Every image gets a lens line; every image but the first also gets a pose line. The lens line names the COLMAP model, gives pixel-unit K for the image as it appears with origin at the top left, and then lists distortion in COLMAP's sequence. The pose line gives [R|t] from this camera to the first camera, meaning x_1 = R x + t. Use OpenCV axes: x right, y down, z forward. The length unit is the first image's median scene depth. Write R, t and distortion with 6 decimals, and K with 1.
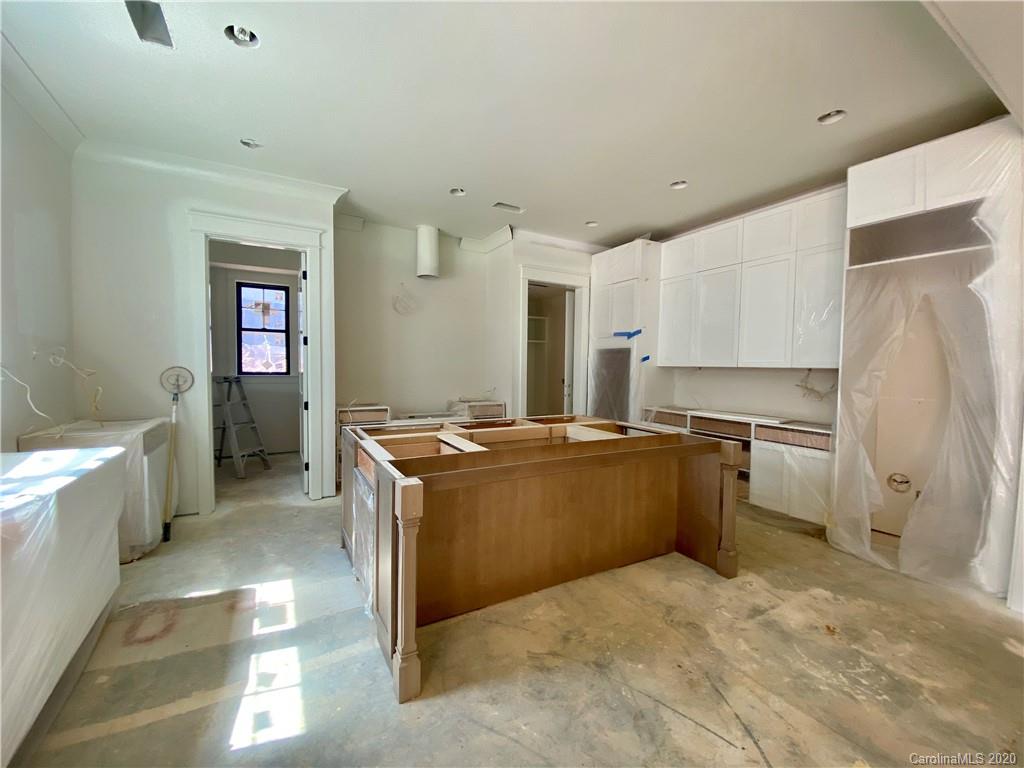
lens RADIAL K [[417.3, 0, 509.5], [0, 417.3, 388.4], [0, 0, 1]] dist [0.029992, -0.022430]
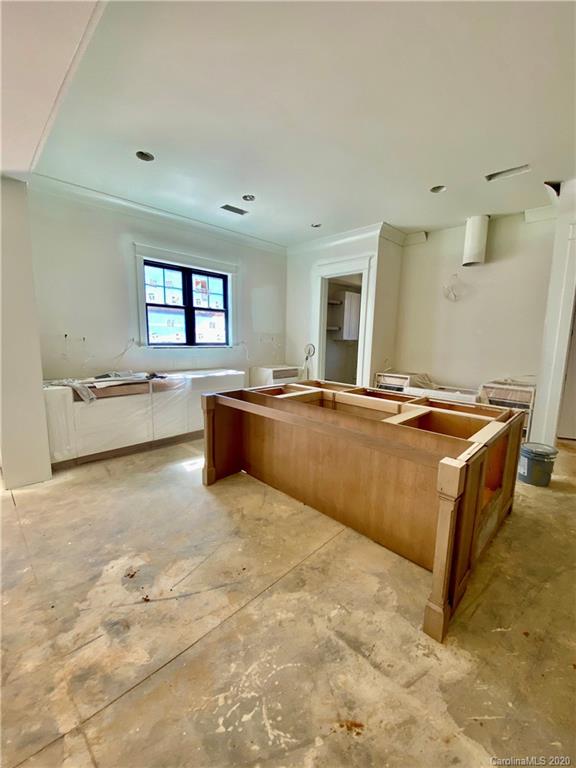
lens RADIAL K [[313.0, 0, 290.1], [0, 313.0, 384.1], [0, 0, 1]] dist [0.029992, -0.022430]
pose [[0.271477, 0.136785, -0.952675, 1.101181], [-0.072469, 0.989944, 0.121486, -0.049650], [0.959713, 0.036058, 0.278660, 0.695812]]
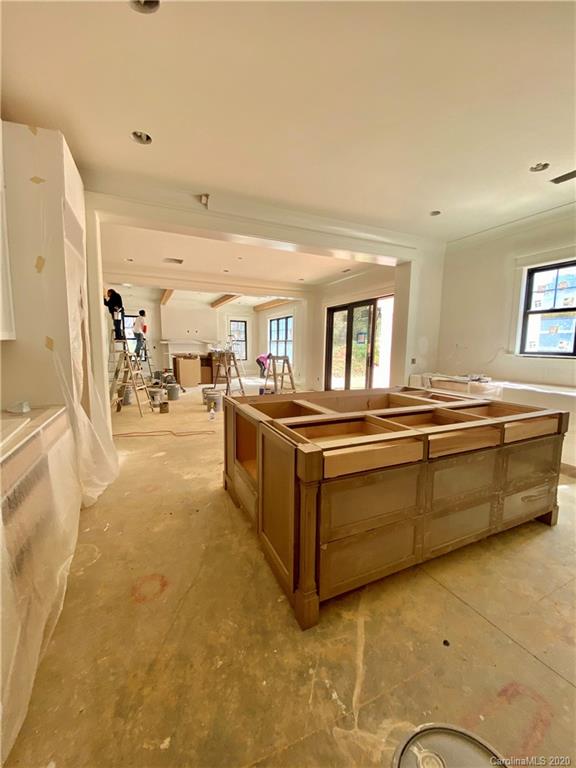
lens RADIAL K [[313.0, 0, 290.1], [0, 313.0, 384.1], [0, 0, 1]] dist [0.029992, -0.022430]
pose [[-0.995781, -0.040134, 0.082523, 0.283349], [-0.023834, 0.981541, 0.189763, -0.131794], [-0.088616, 0.186996, -0.978356, 2.341662]]
